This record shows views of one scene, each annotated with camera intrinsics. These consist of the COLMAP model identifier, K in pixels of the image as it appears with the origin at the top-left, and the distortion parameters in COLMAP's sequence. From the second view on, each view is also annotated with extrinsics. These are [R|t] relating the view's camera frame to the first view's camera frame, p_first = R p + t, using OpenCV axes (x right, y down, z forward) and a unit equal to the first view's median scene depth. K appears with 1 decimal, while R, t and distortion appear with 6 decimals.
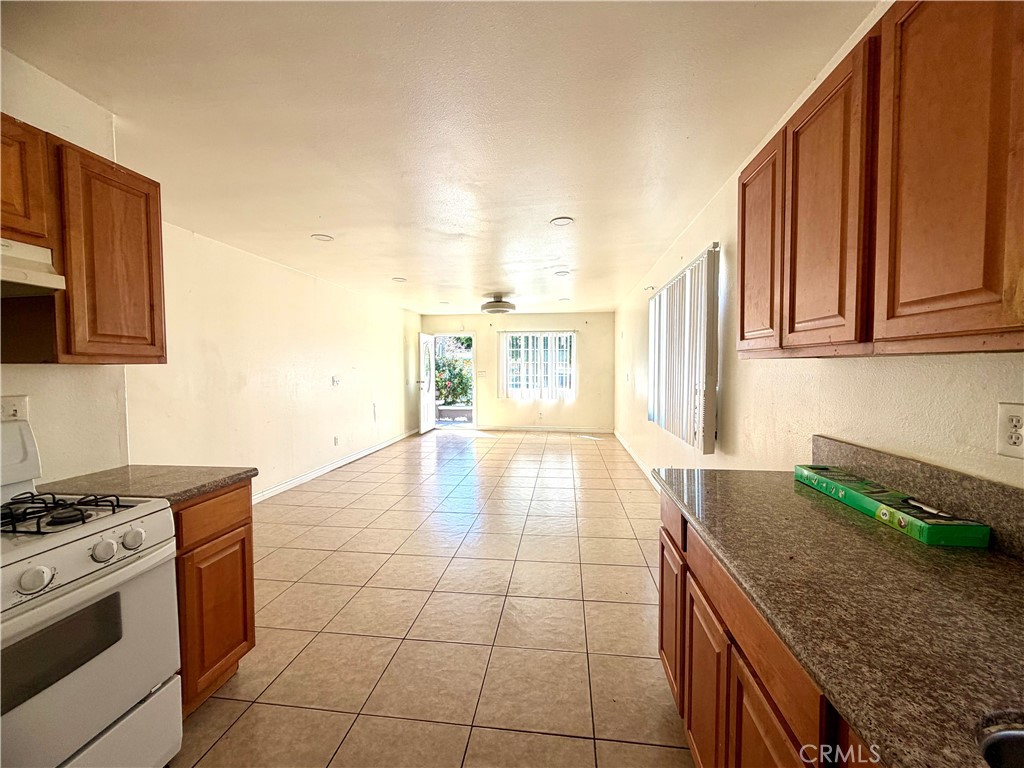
lens RADIAL K [[409.1, 0, 512.6], [0, 409.1, 385.1], [0, 0, 1]] dist [0.000248, 0.000518]
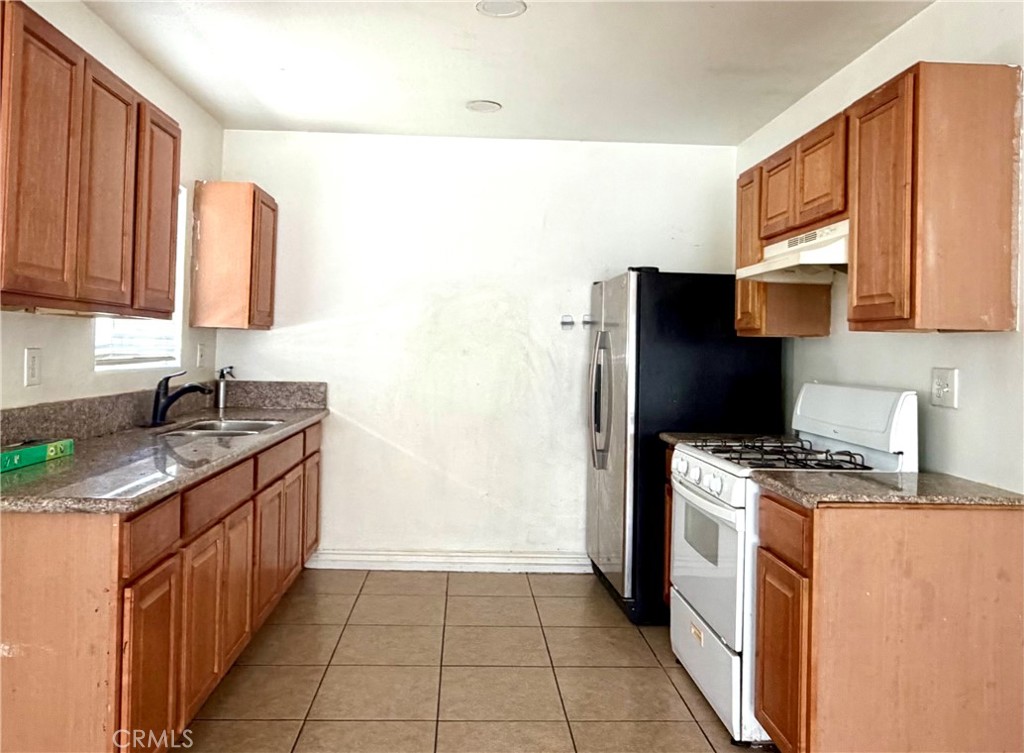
lens RADIAL K [[866.4, 0, 512.8], [0, 866.4, 333.3], [0, 0, 1]] dist [0.002397, 0.001122]
pose [[-0.985950, -0.017037, -0.166168, 0.037010], [-0.021794, 0.999402, 0.026850, -0.076889], [0.165611, 0.030094, -0.985732, 2.619771]]
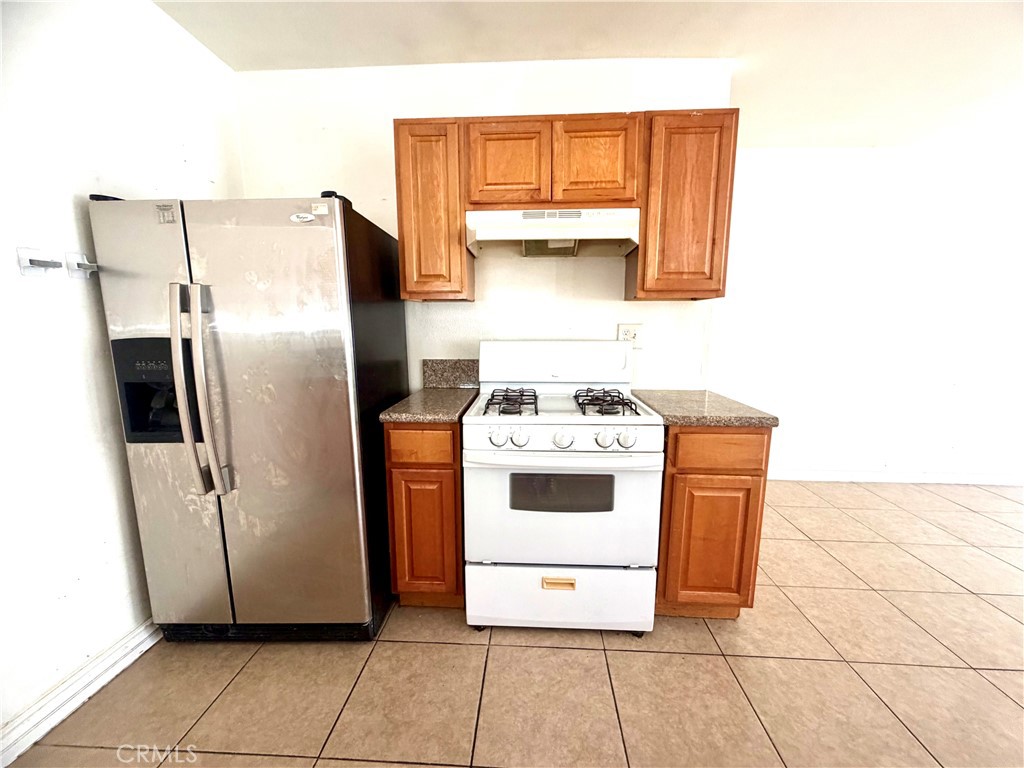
lens RADIAL K [[409.1, 0, 512.6], [0, 409.1, 385.1], [0, 0, 1]] dist [0.000248, 0.000518]
pose [[0.073730, 0.156393, -0.984939, 0.181344], [-0.040870, 0.987271, 0.153704, 0.034062], [0.996440, 0.028922, 0.079183, 0.454081]]
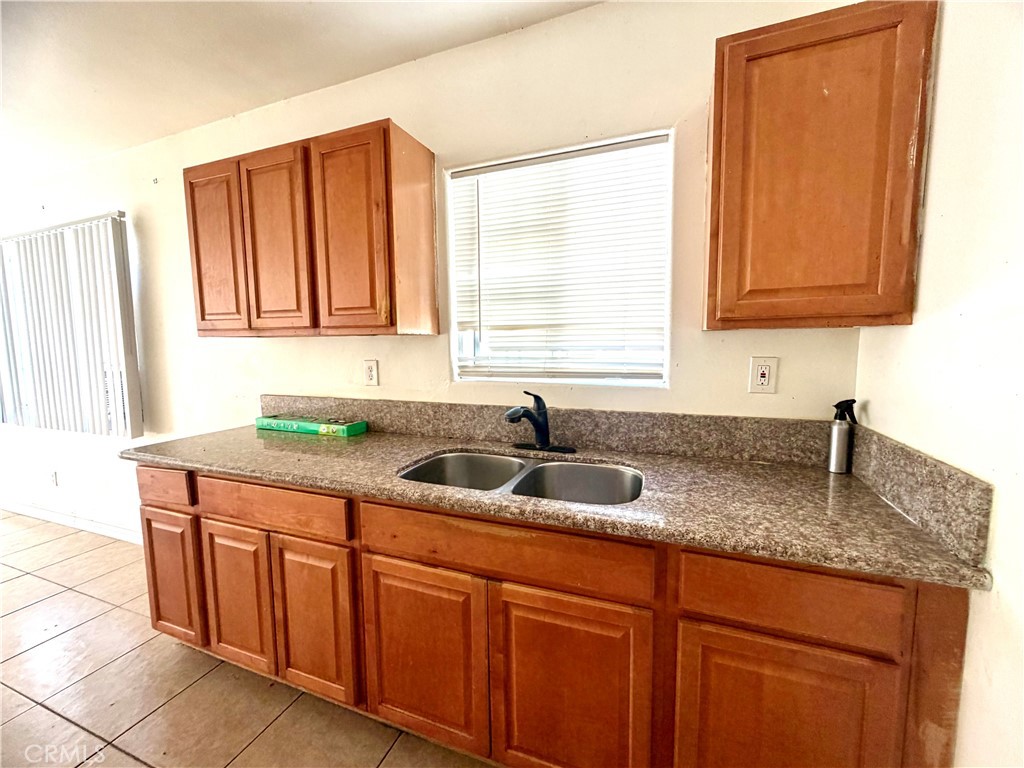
lens RADIAL K [[409.1, 0, 512.6], [0, 409.1, 385.1], [0, 0, 1]] dist [0.000248, 0.000518]
pose [[0.230313, -0.089938, 0.968952, -0.401937], [0.048453, 0.995545, 0.080889, 0.022621], [-0.971910, 0.028318, 0.233645, -0.125464]]
